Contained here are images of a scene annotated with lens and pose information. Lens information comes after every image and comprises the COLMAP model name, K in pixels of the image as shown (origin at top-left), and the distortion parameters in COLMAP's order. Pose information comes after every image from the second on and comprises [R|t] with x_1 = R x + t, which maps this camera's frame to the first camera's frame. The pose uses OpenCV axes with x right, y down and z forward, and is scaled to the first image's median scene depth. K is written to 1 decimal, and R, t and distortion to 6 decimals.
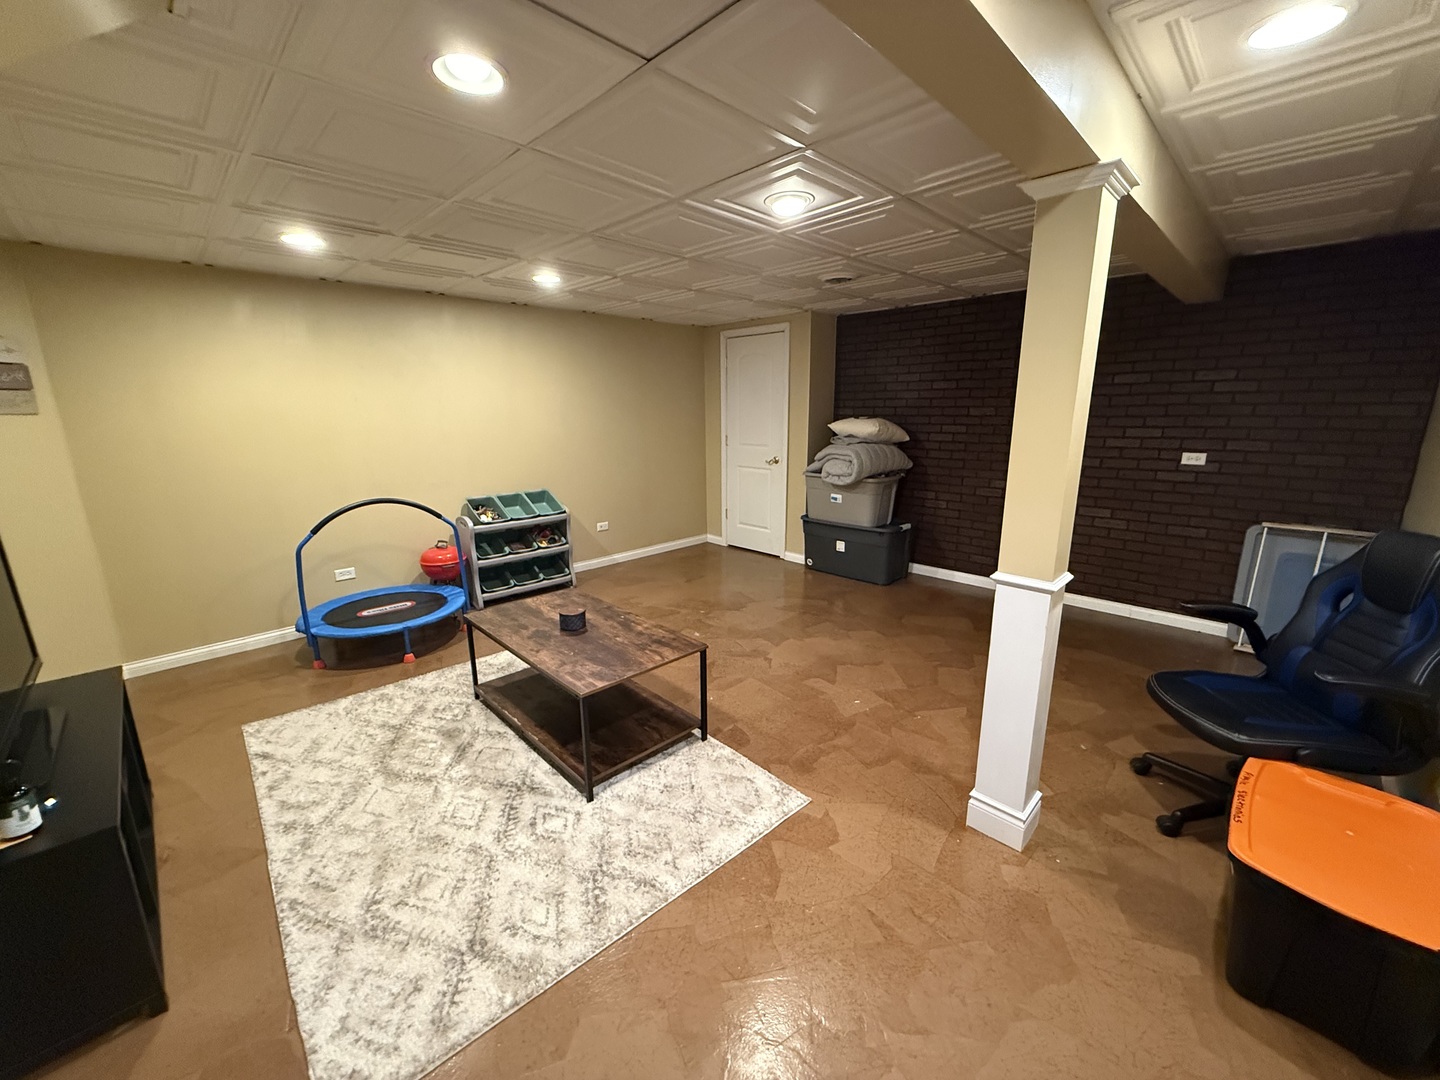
lens RADIAL K [[569.1, 0, 719.4], [0, 569.1, 539.7], [0, 0, 1]] dist [-0.000425, 0.000006]
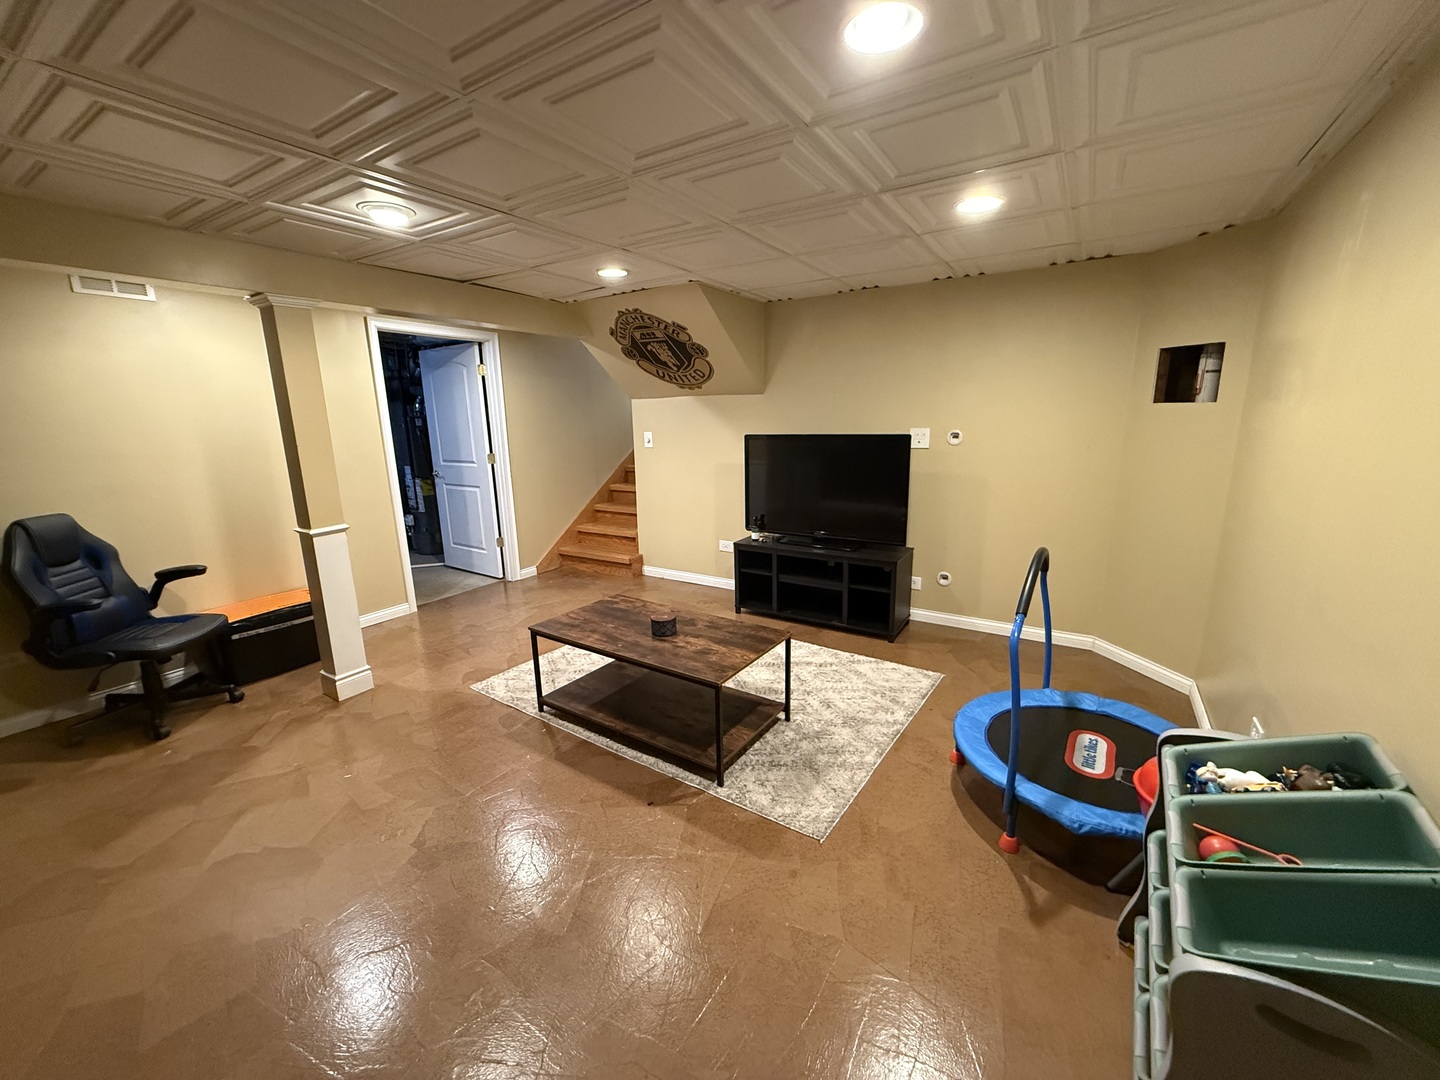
lens RADIAL K [[569.1, 0, 724.7], [0, 569.1, 537.5], [0, 0, 1]] dist [-0.000425, 0.000006]
pose [[-0.973538, 0.075285, -0.215770, -0.159049], [-0.024834, 0.903734, 0.427374, -0.446451], [0.227173, 0.421423, -0.877949, 1.883212]]
